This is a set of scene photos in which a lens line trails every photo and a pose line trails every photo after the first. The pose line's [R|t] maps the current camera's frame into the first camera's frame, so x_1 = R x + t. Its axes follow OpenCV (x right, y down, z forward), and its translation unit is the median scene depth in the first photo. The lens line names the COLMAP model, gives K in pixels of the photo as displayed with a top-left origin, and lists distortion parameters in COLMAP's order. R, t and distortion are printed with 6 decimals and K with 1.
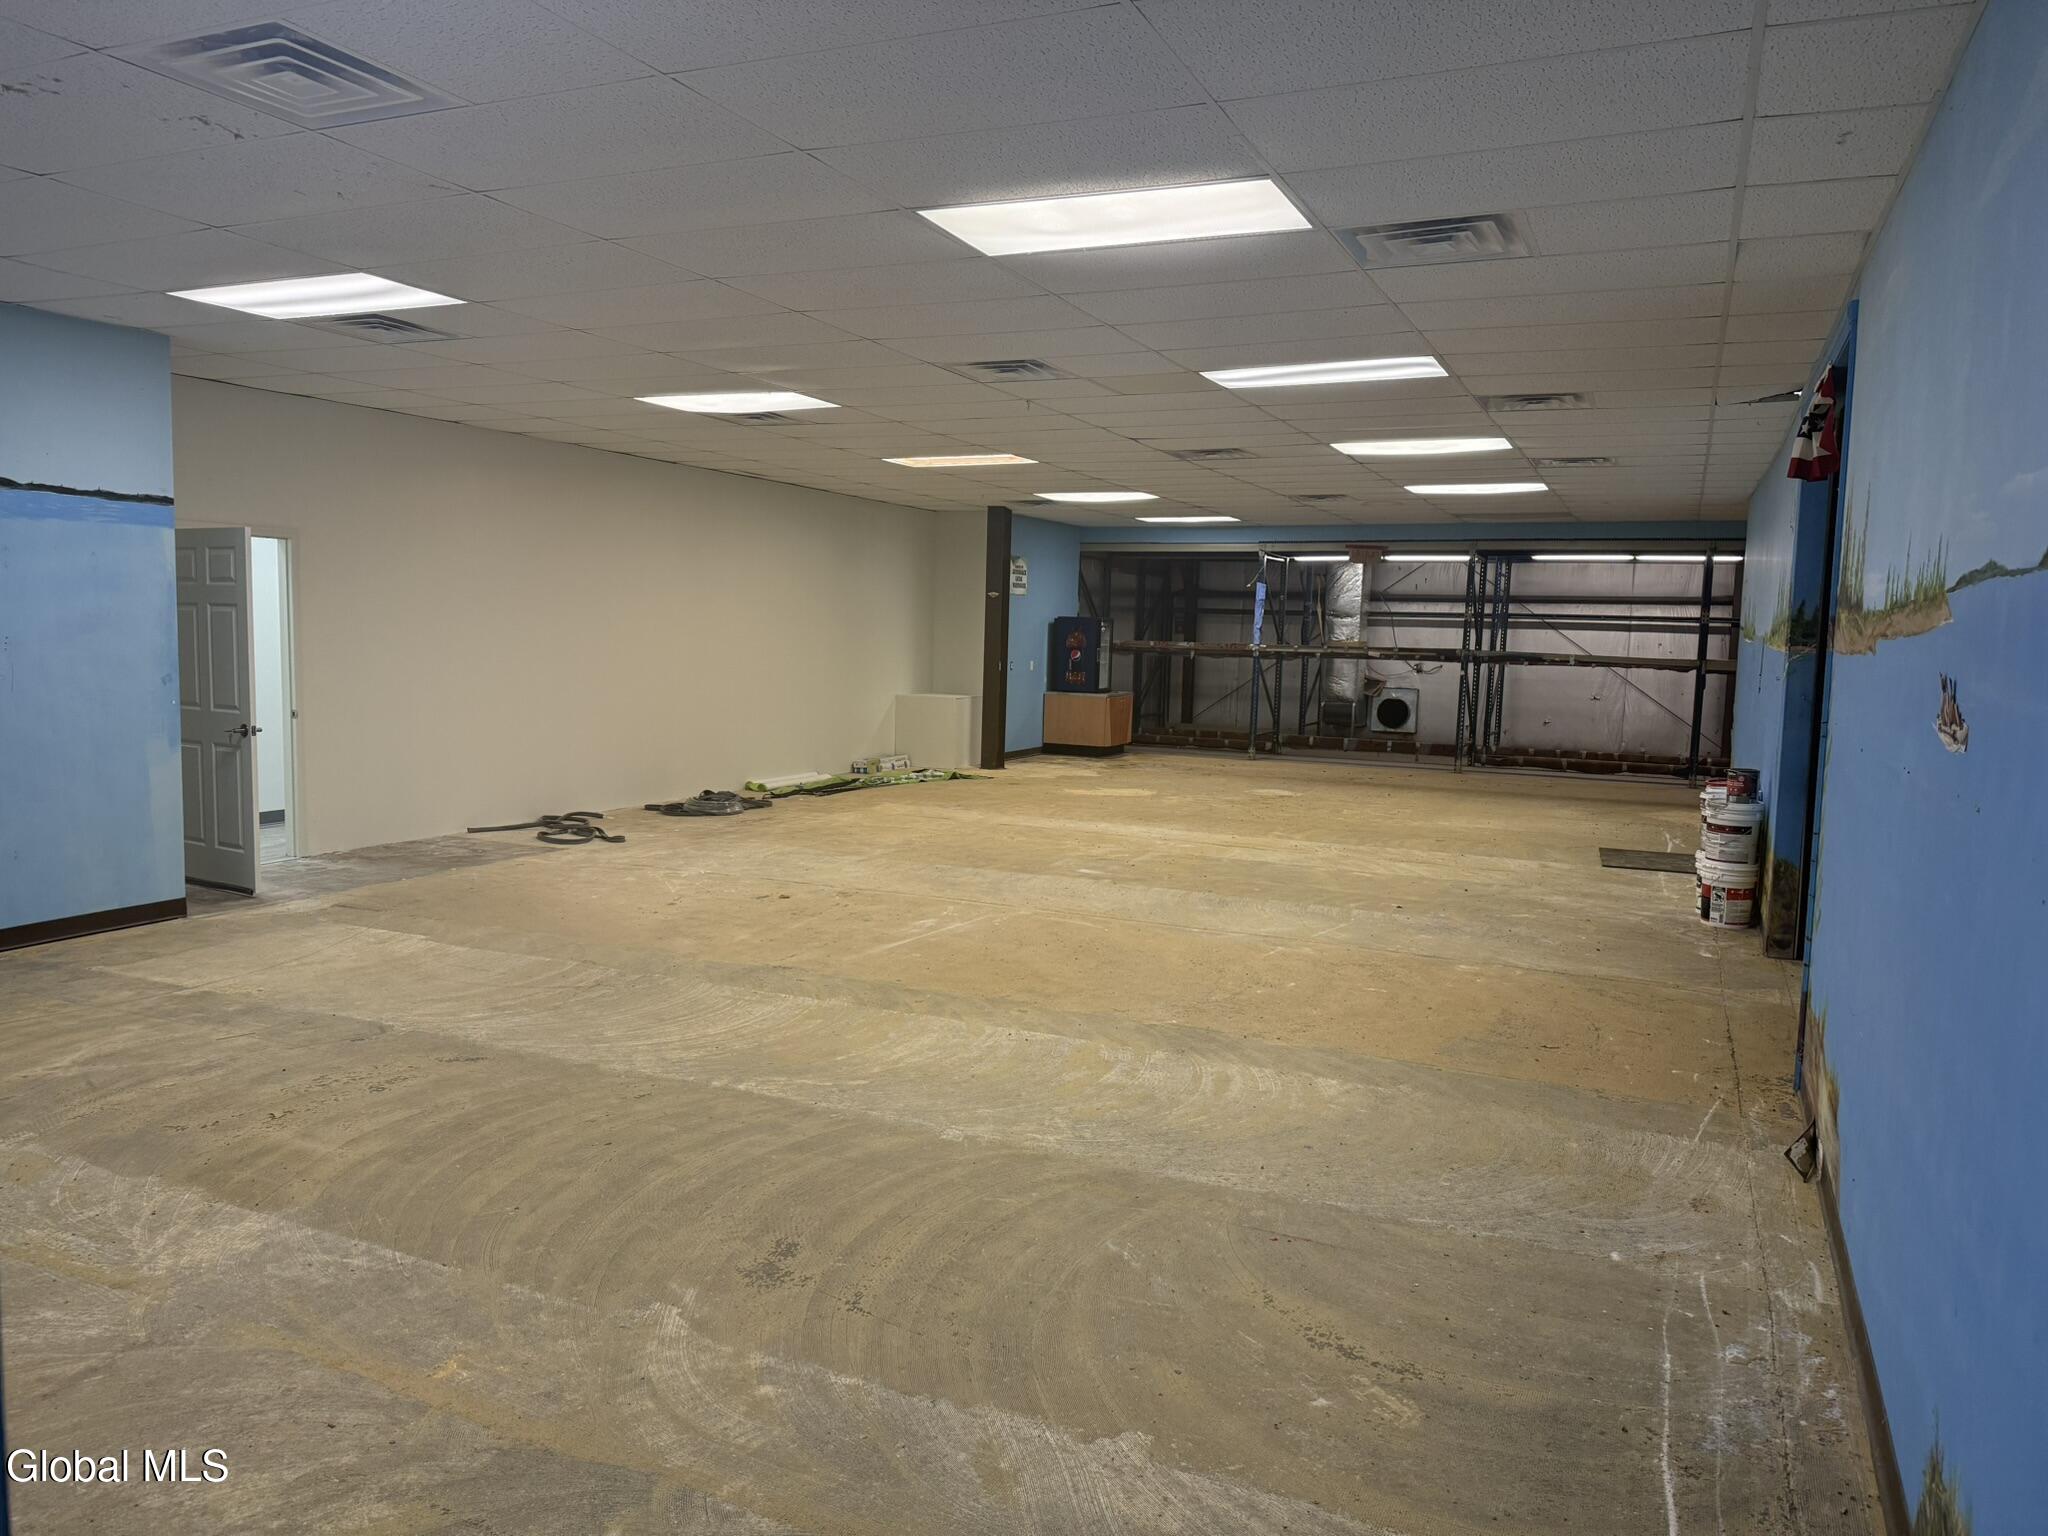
lens RADIAL K [[1406.1, 0, 1024.0], [0, 1406.1, 768.0], [0, 0, 1]] dist [0.050756, -0.067757]
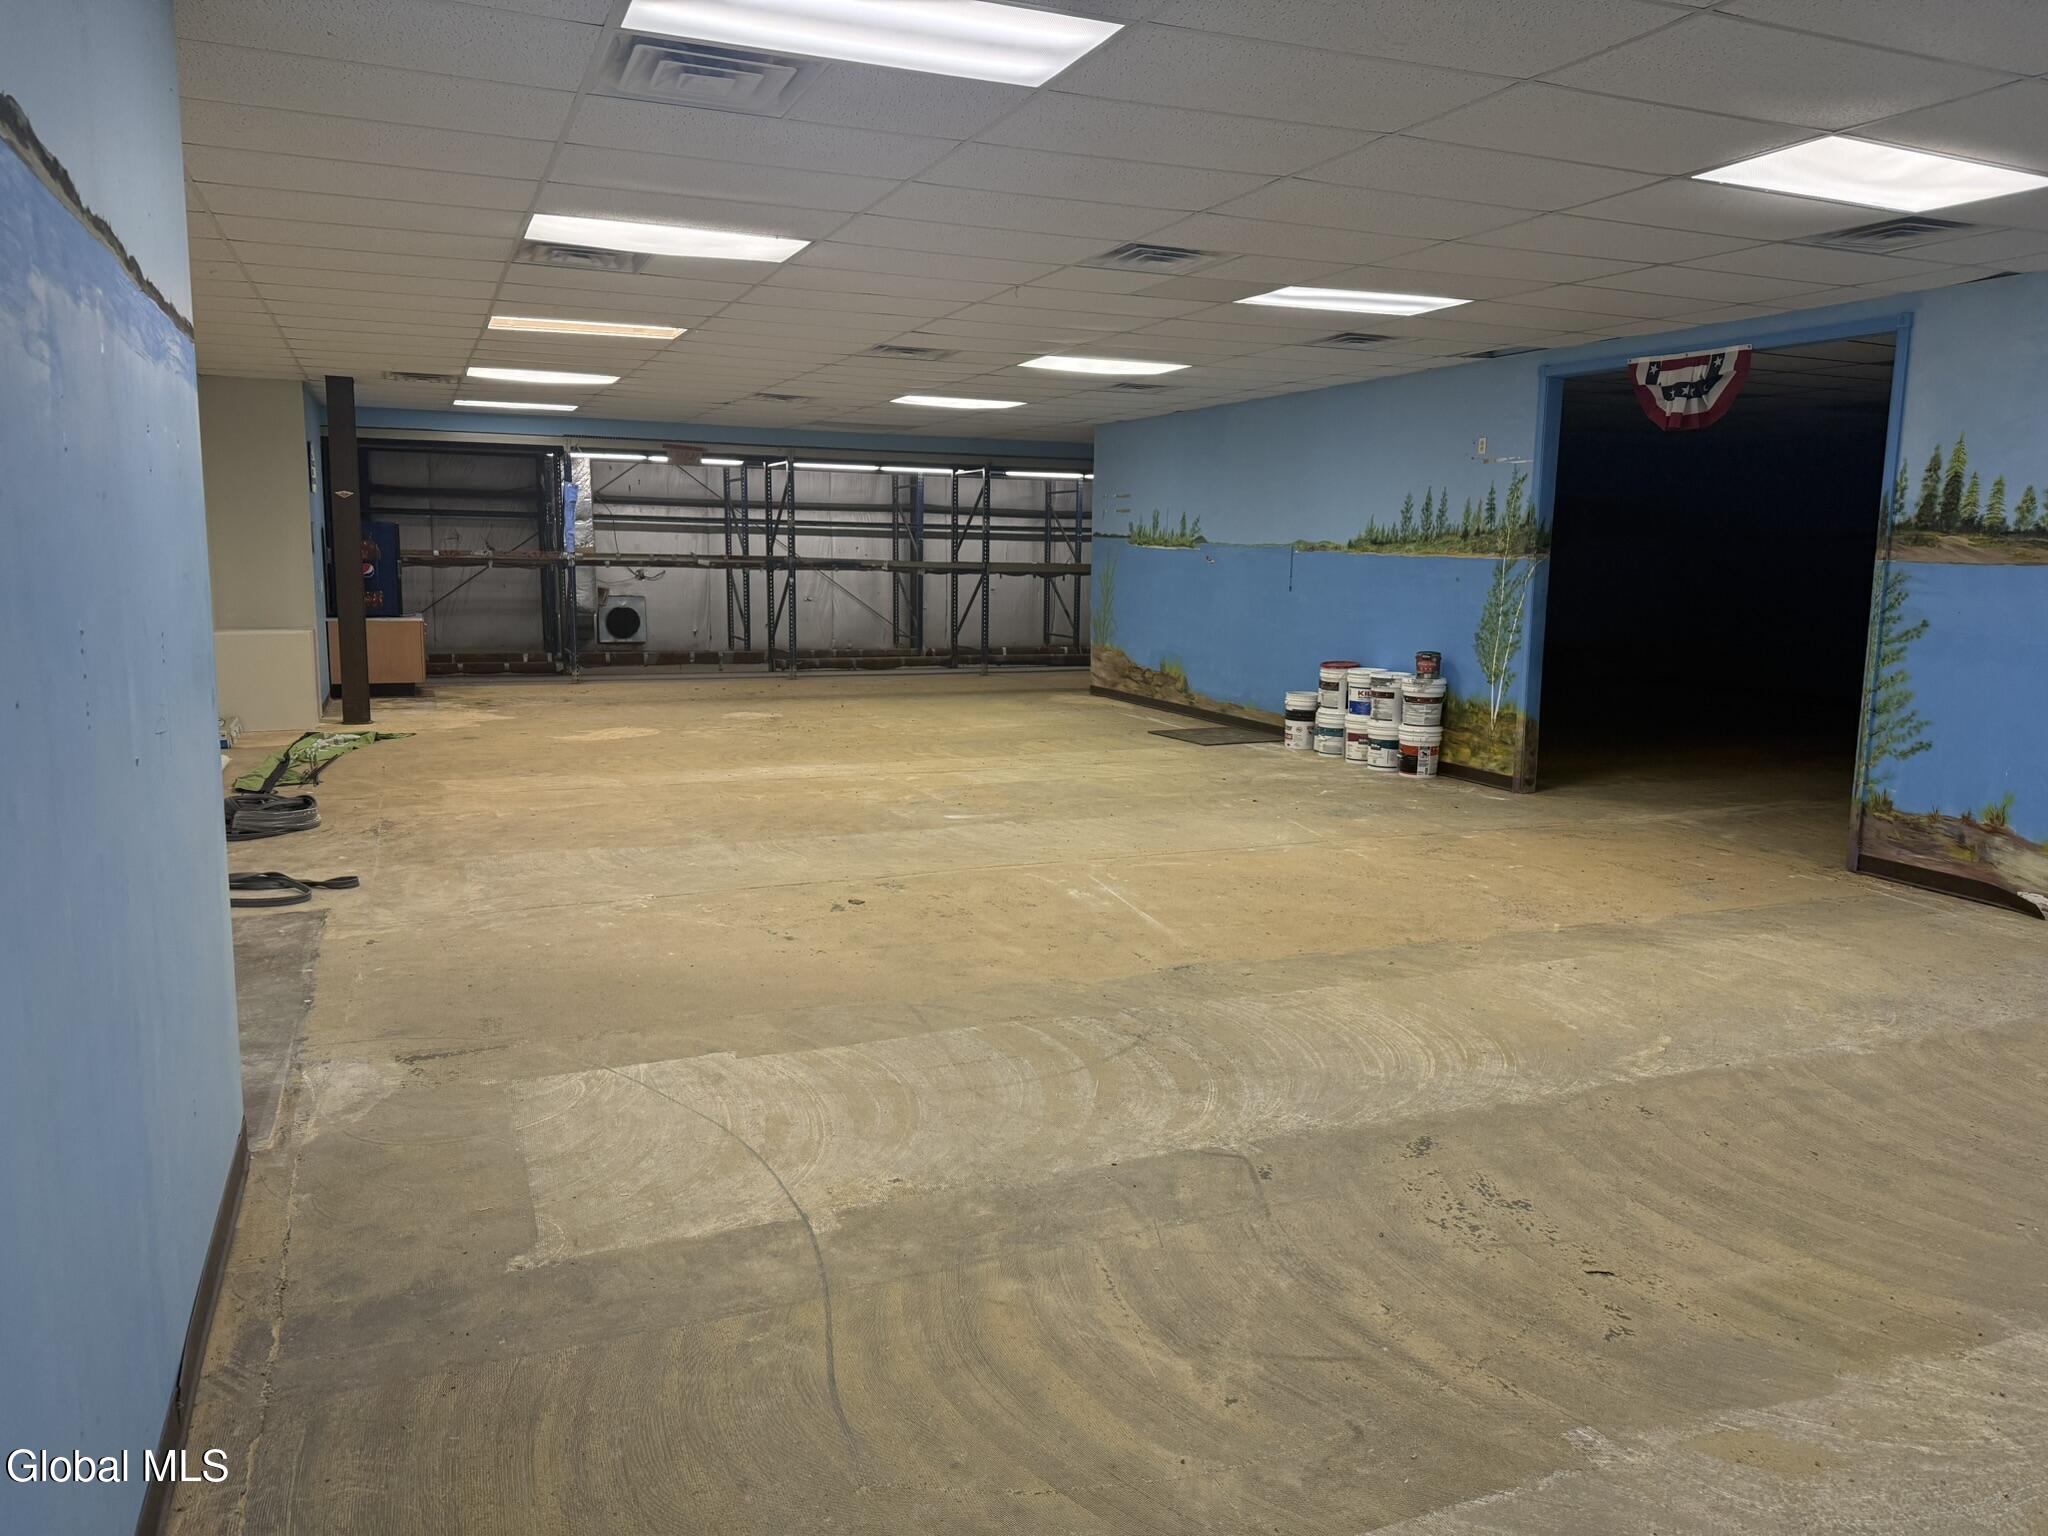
lens RADIAL K [[1406.1, 0, 1024.0], [0, 1406.1, 768.0], [0, 0, 1]] dist [0.050756, -0.067757]
pose [[0.685179, -0.124969, 0.717574, -1.012093], [0.071756, 0.991960, 0.104238, -0.088009], [-0.724831, -0.019932, 0.688638, 0.601000]]
